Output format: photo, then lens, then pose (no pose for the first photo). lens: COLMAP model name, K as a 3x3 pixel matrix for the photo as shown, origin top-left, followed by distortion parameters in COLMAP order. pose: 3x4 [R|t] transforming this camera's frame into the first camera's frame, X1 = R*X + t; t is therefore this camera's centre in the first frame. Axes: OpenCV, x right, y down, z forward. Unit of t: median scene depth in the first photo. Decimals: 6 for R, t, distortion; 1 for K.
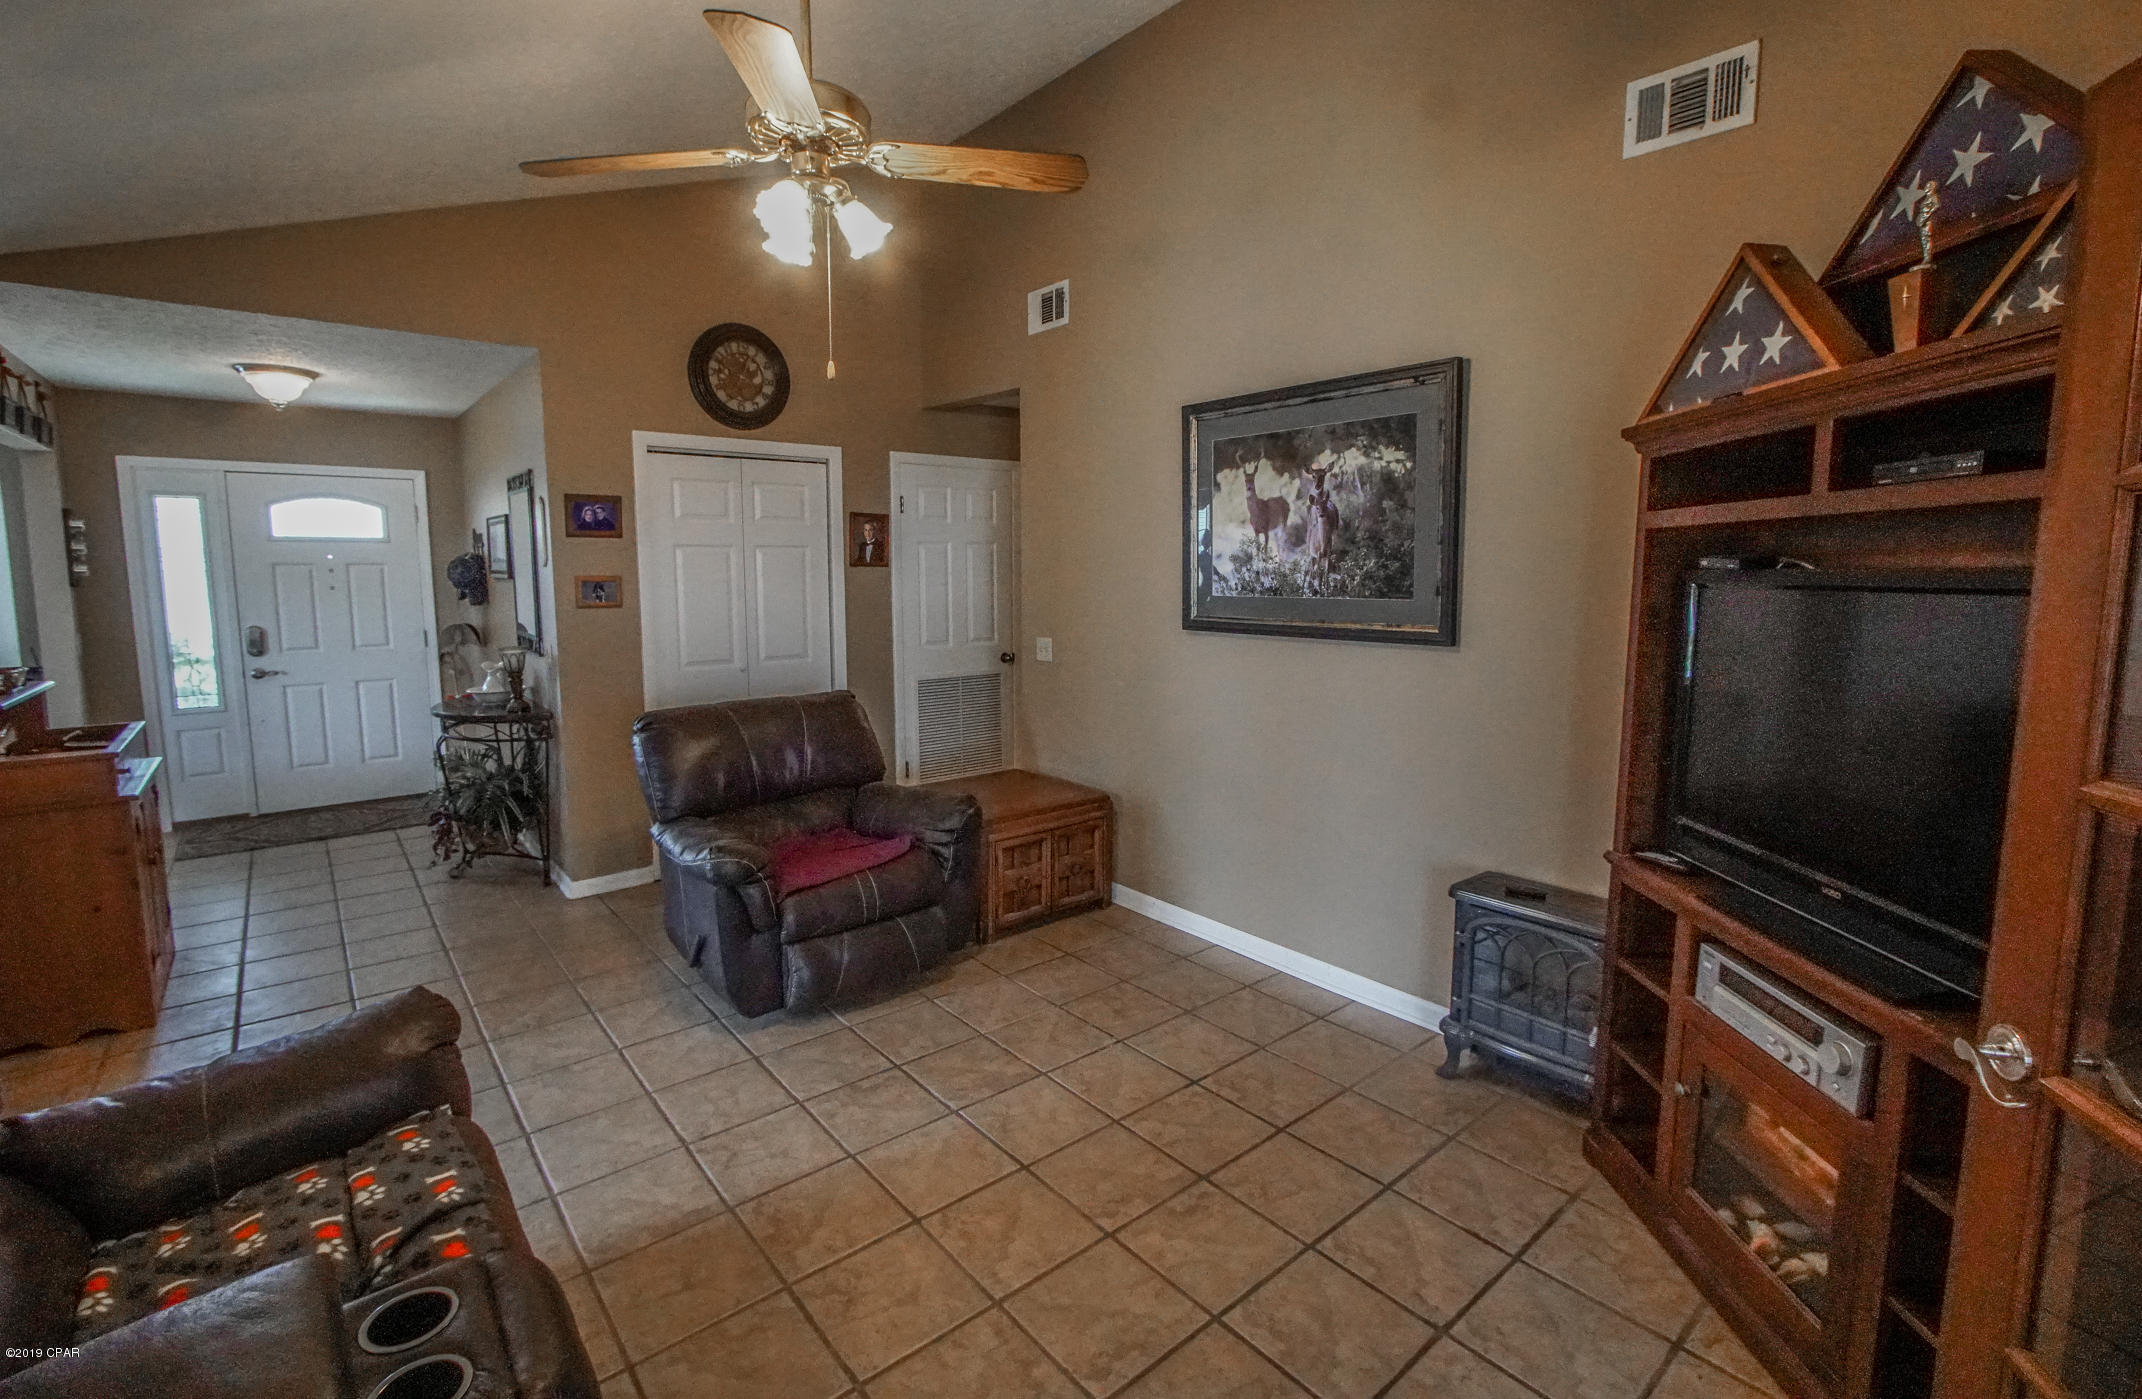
lens RADIAL K [[950.6, 0, 1086.3], [0, 950.6, 676.7], [0, 0, 1]] dist [-0.016329, 0.001232]
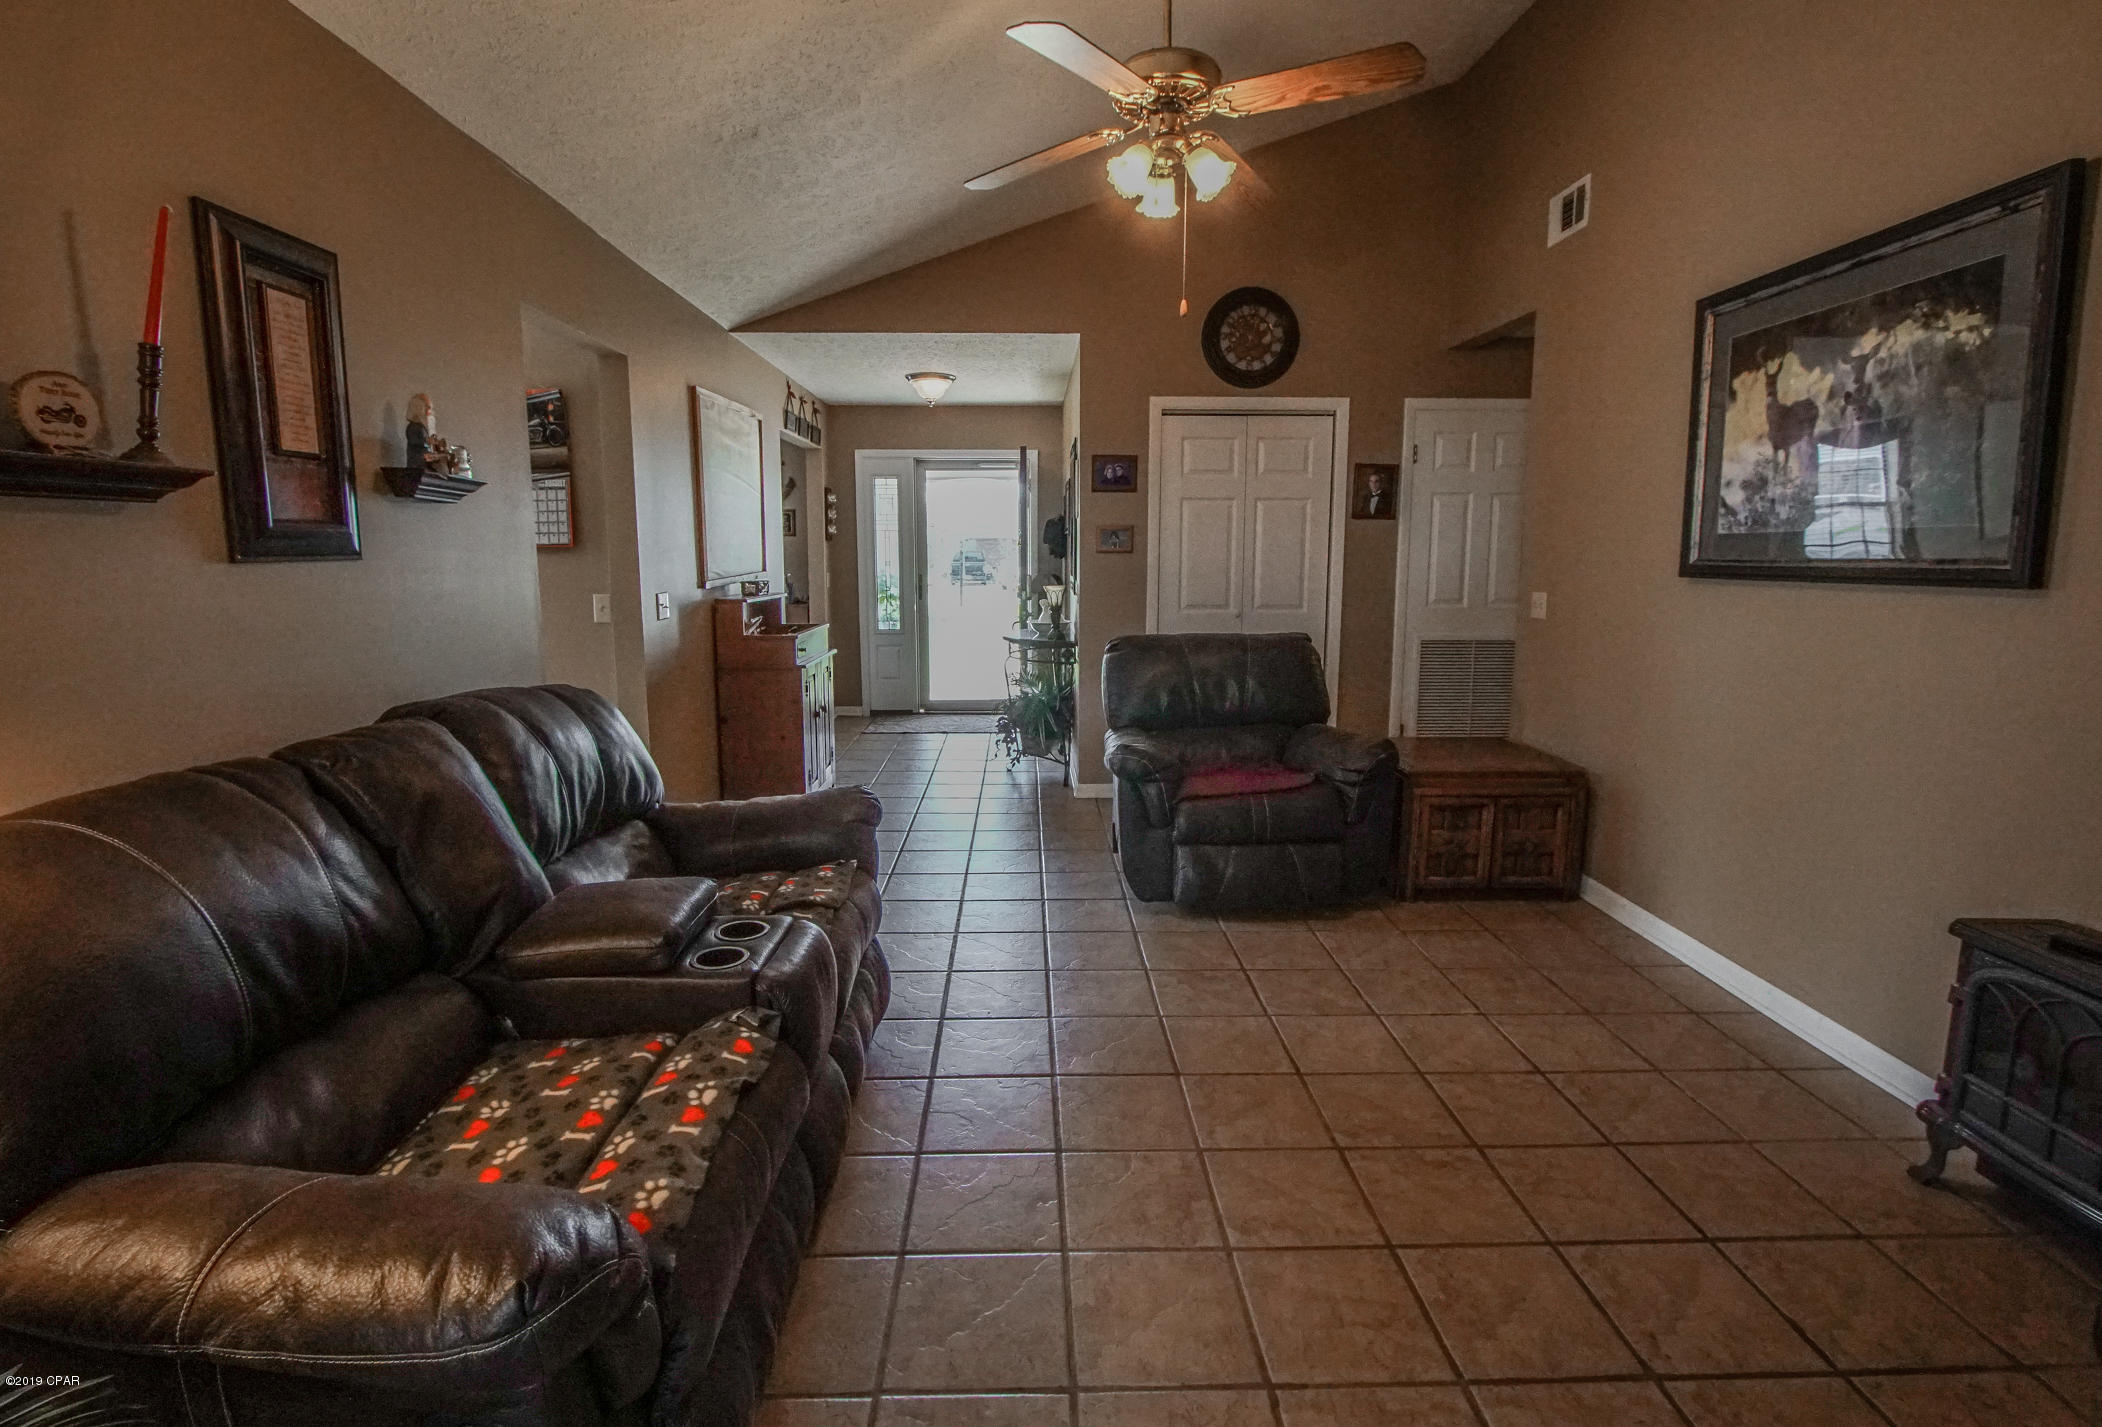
lens RADIAL K [[993.5, 0, 1055.3], [0, 993.5, 692.4], [0, 0, 1]] dist [-0.017457, 0.002821]
pose [[0.781044, 0.086539, -0.618451, 0.236019], [-0.071469, 0.996231, 0.049142, 0.050640], [0.620373, 0.005818, 0.784286, -0.002138]]
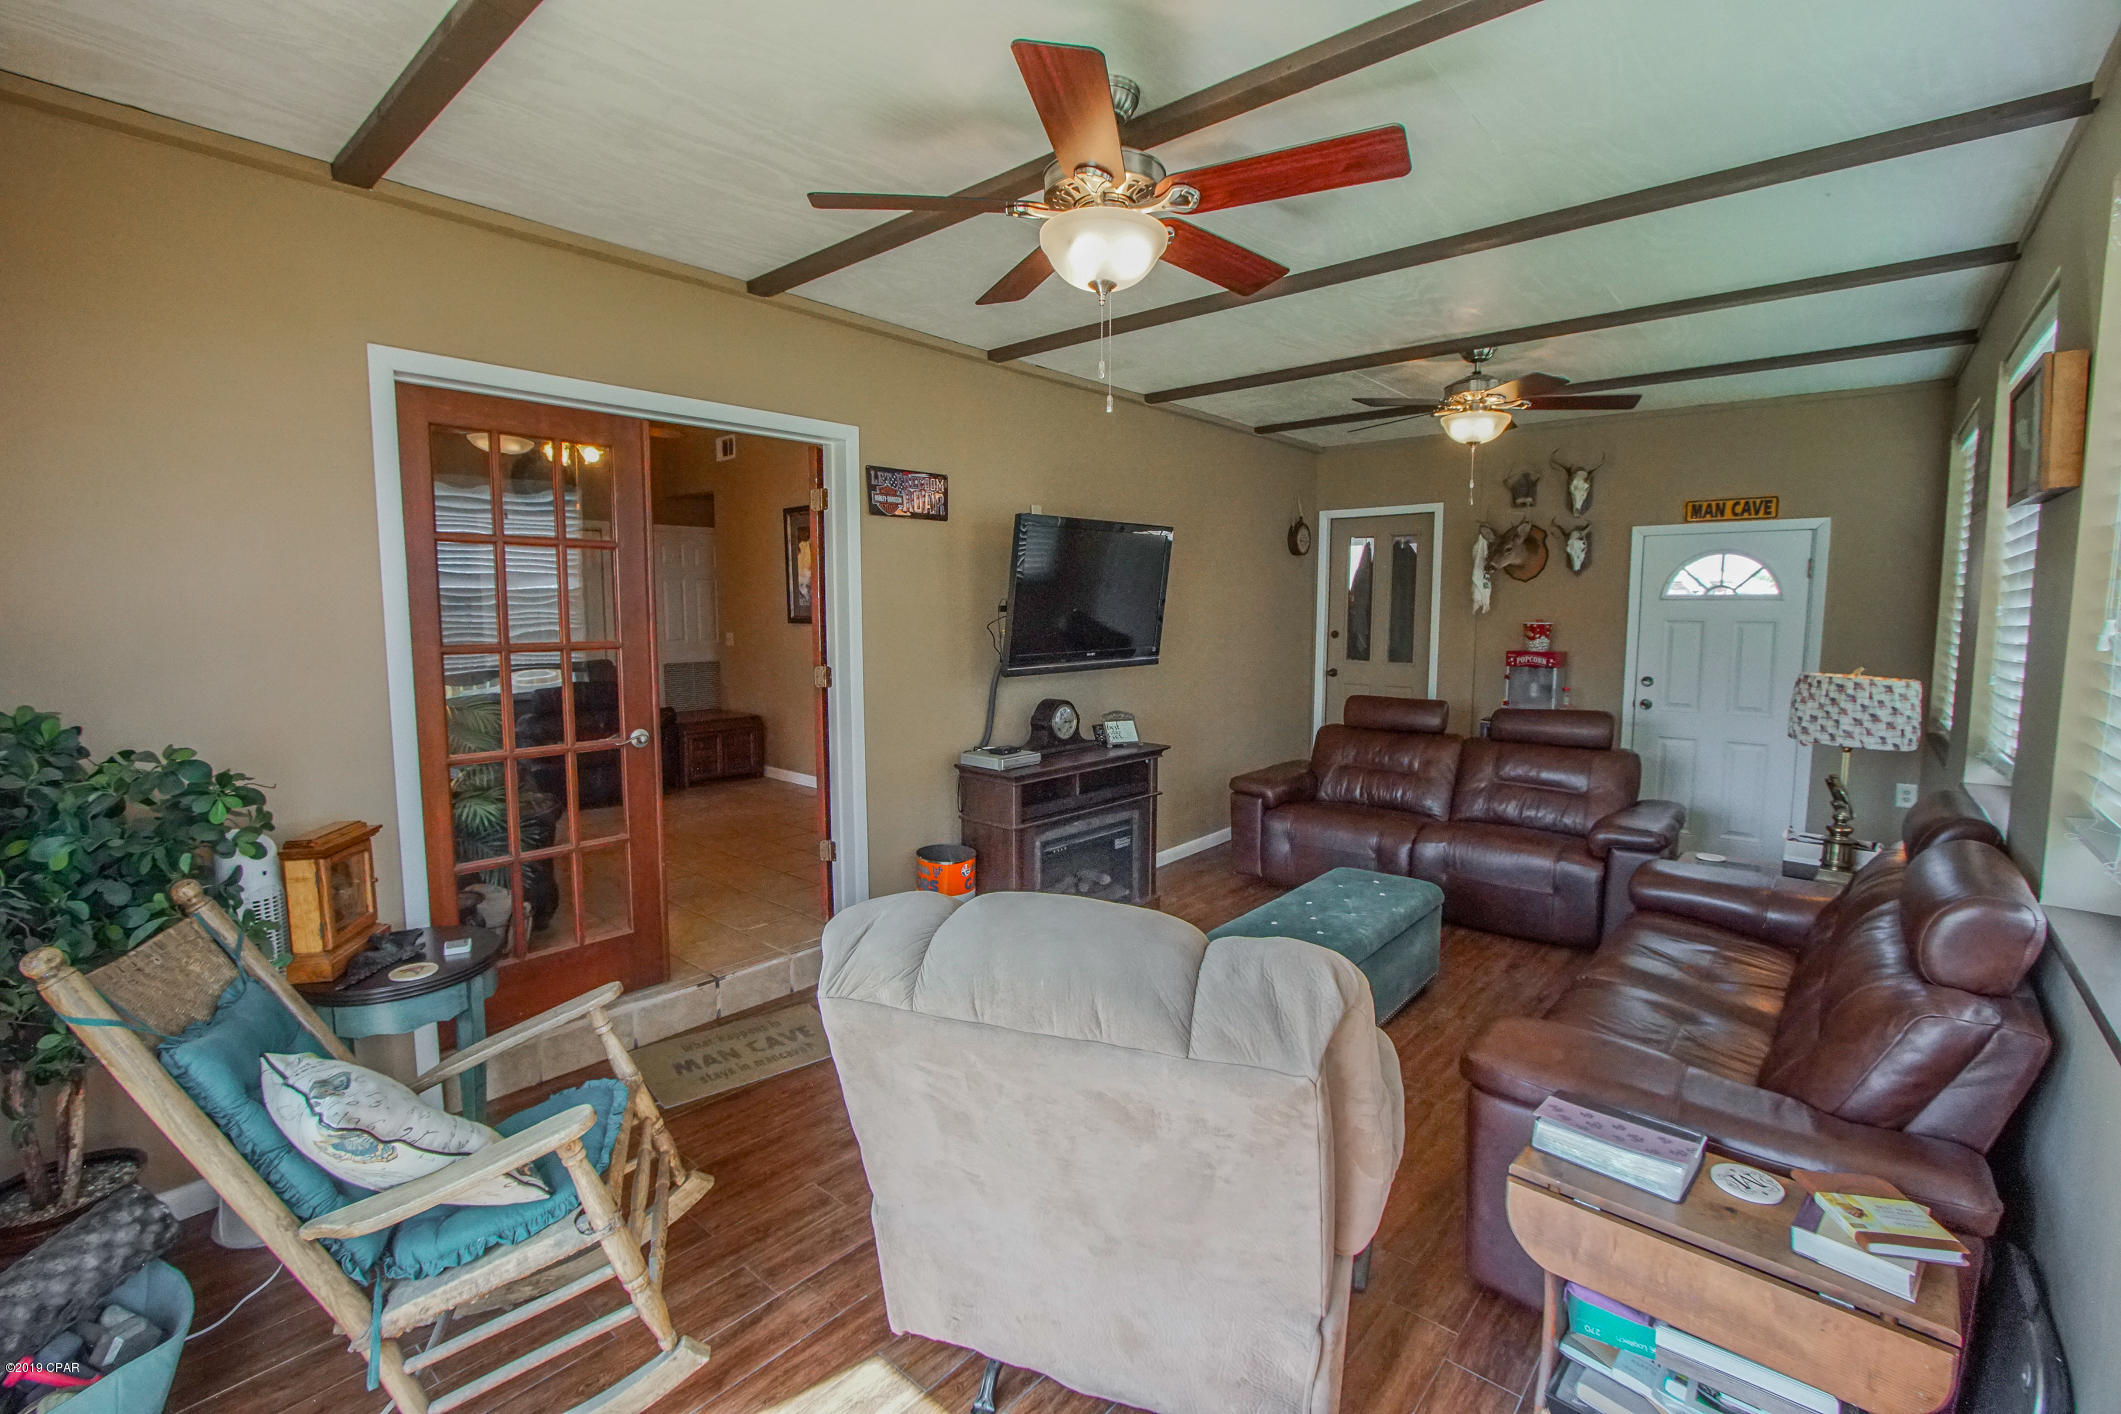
lens RADIAL K [[934.1, 0, 1055.8], [0, 934.1, 699.6], [0, 0, 1]] dist [-0.033656, 0.005391]
pose [[0.990443, -0.016849, 0.136892, 0.410844], [0.019260, 0.999682, -0.016307, 0.158299], [-0.136573, 0.018787, 0.990452, -1.017367]]
